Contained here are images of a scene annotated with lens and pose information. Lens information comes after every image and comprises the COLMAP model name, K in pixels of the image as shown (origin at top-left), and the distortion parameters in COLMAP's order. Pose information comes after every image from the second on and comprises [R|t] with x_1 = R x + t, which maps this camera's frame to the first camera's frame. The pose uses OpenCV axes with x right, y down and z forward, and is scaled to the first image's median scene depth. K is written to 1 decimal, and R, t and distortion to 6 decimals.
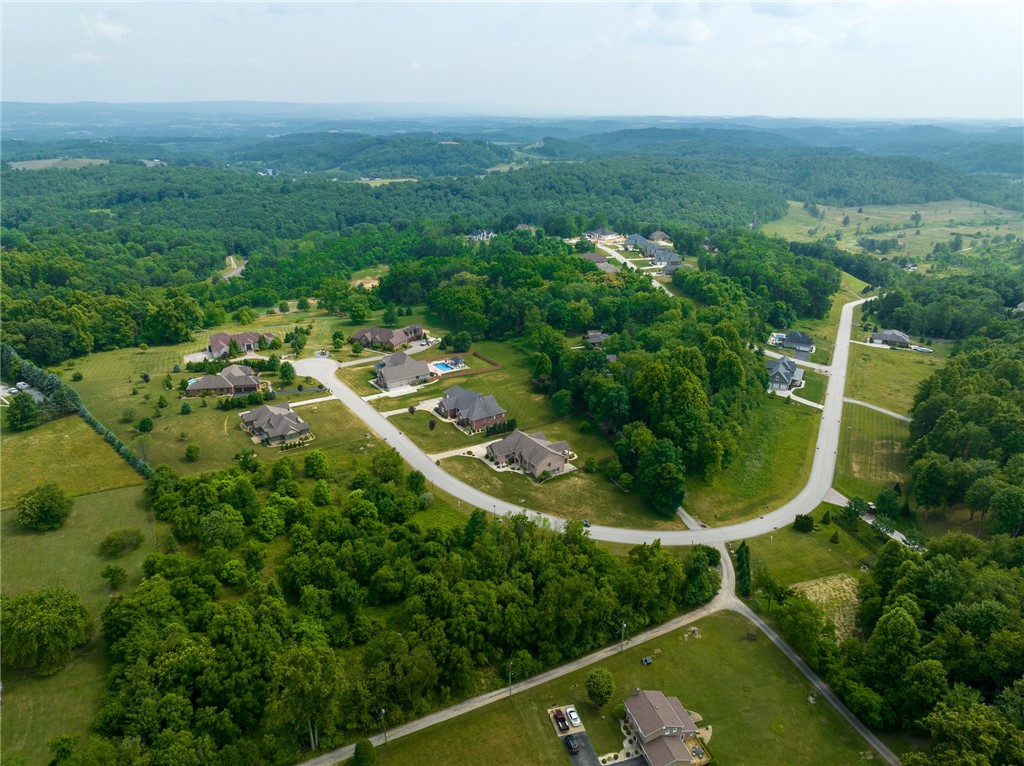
lens RADIAL K [[717.3, 0, 511.8], [0, 717.3, 385.2], [0, 0, 1]] dist [-0.048899, 0.020885]
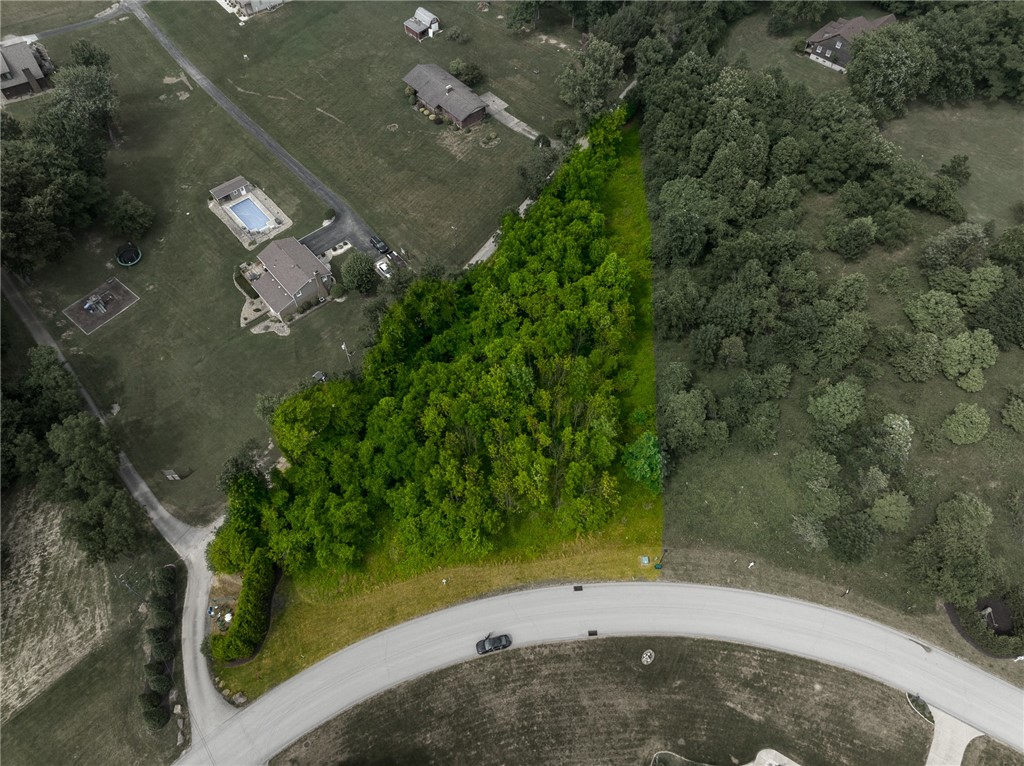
lens RADIAL K [[717.3, 0, 512.2], [0, 717.3, 381.5], [0, 0, 1]] dist [-0.048899, 0.020885]
pose [[-0.913724, 0.330621, -0.236218, 0.123415], [-0.154780, 0.254314, 0.954656, -0.252790], [0.375703, 0.908853, -0.181199, 0.819708]]
